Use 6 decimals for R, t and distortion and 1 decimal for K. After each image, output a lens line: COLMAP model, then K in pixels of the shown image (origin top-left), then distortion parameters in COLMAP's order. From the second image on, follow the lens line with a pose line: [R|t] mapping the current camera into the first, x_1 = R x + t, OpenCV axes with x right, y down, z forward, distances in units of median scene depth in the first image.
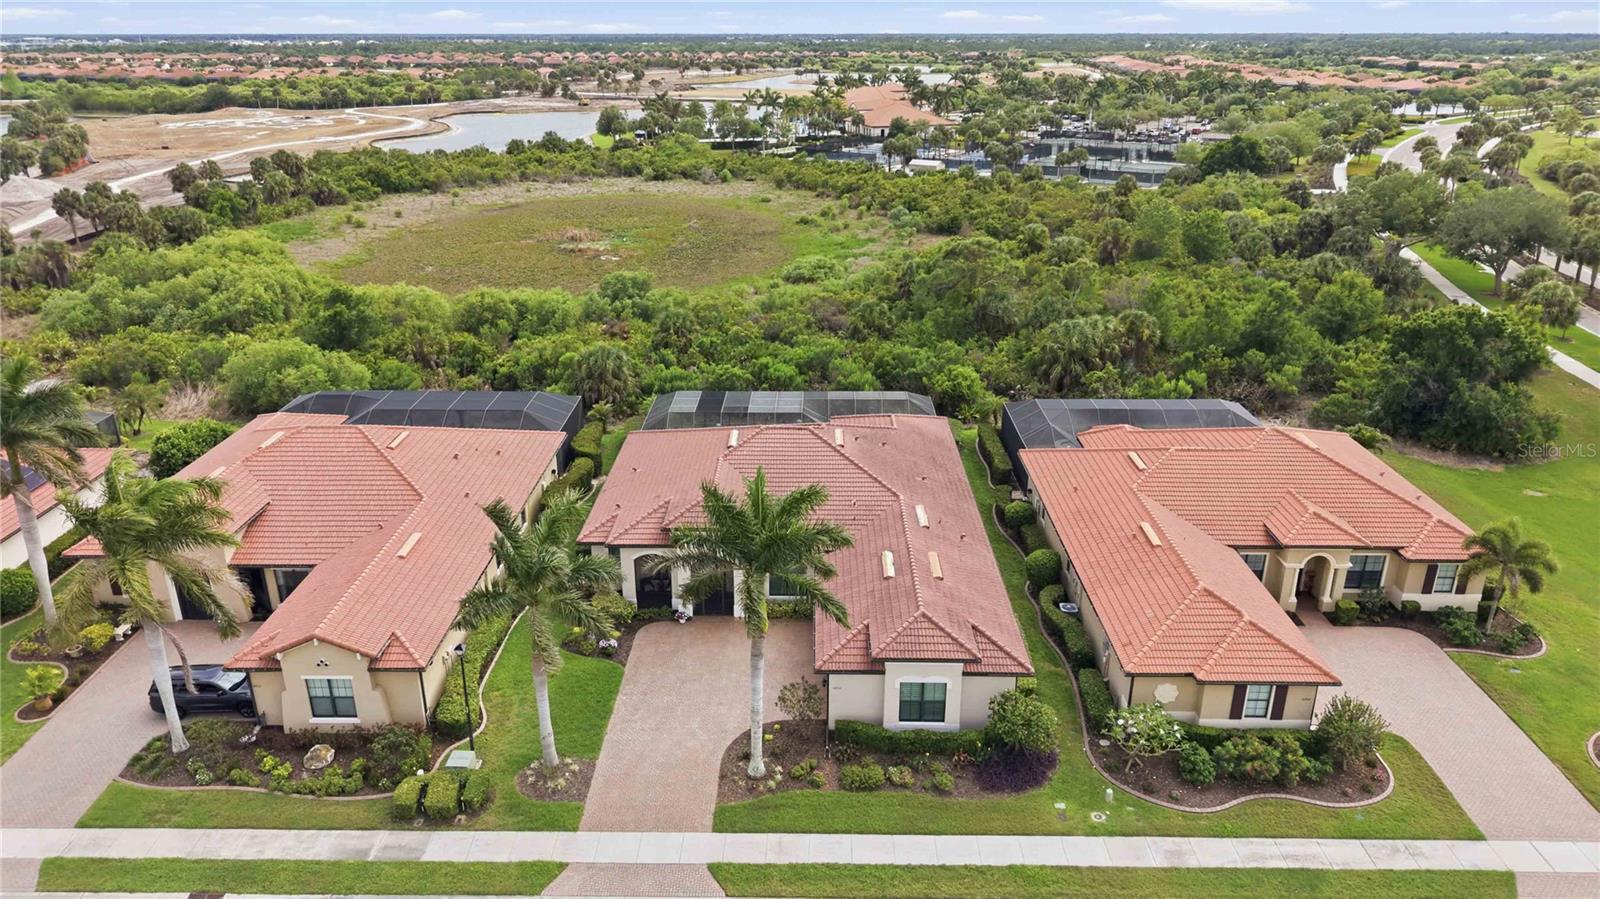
lens RADIAL K [[1068.5, 0, 802.8], [0, 1068.5, 452.6], [0, 0, 1]] dist [0.007553, -0.009534]
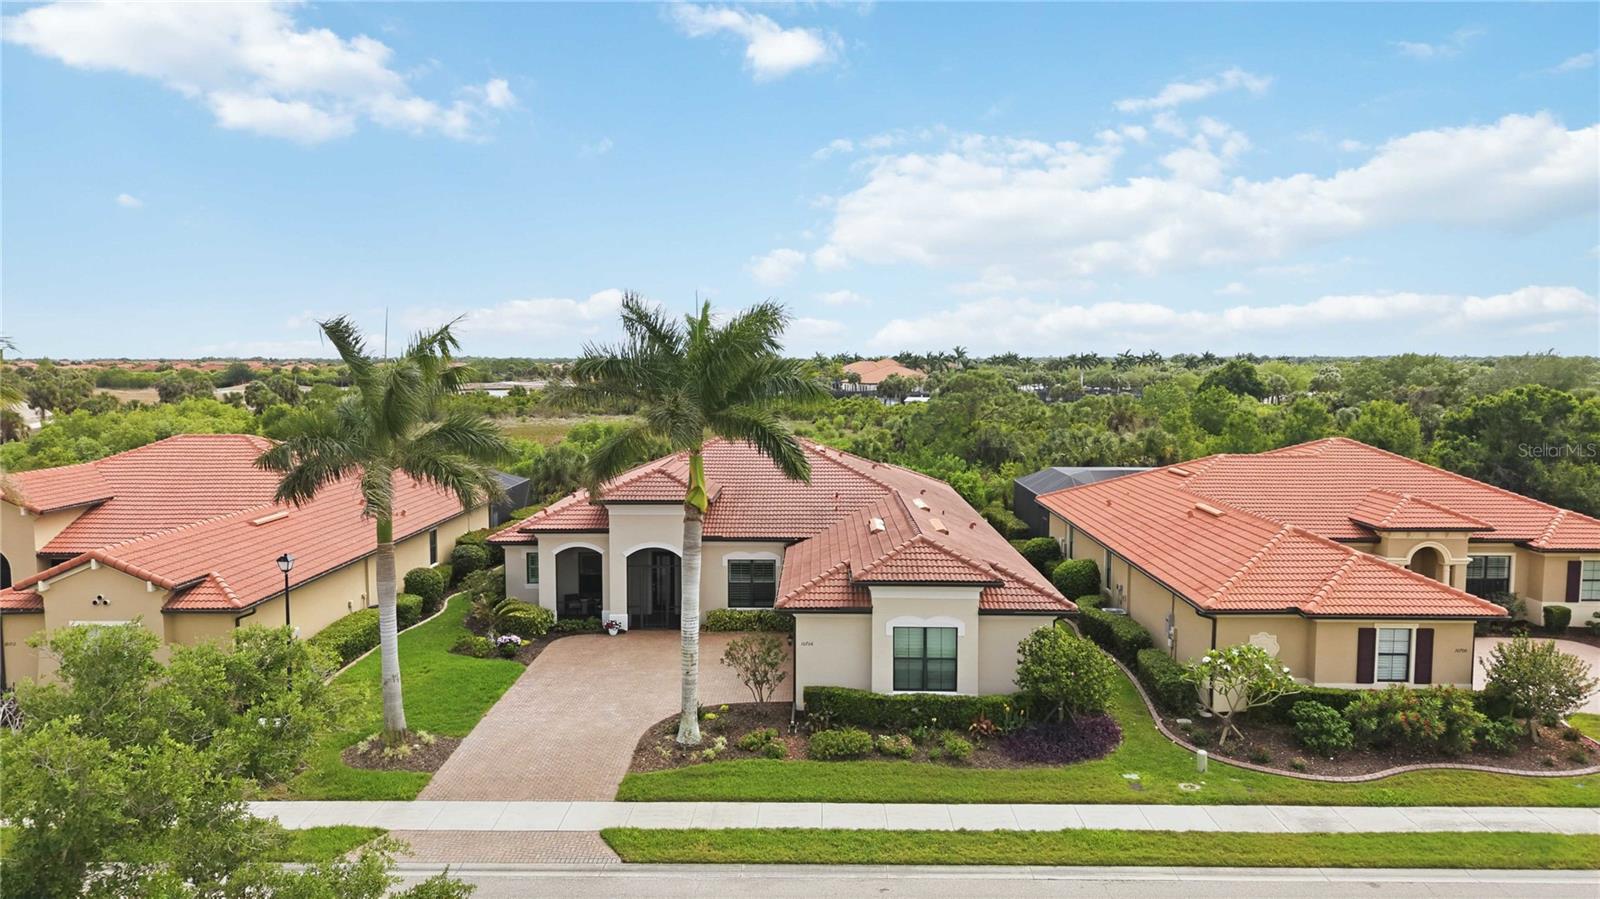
lens RADIAL K [[1068.5, 0, 799.1], [0, 1068.5, 457.7], [0, 0, 1]] dist [0.007553, -0.009534]
pose [[0.999974, -0.003755, -0.006170, 0.031908], [0.001908, 0.961249, -0.275674, 0.299417], [0.006966, 0.275655, 0.961231, 0.268905]]
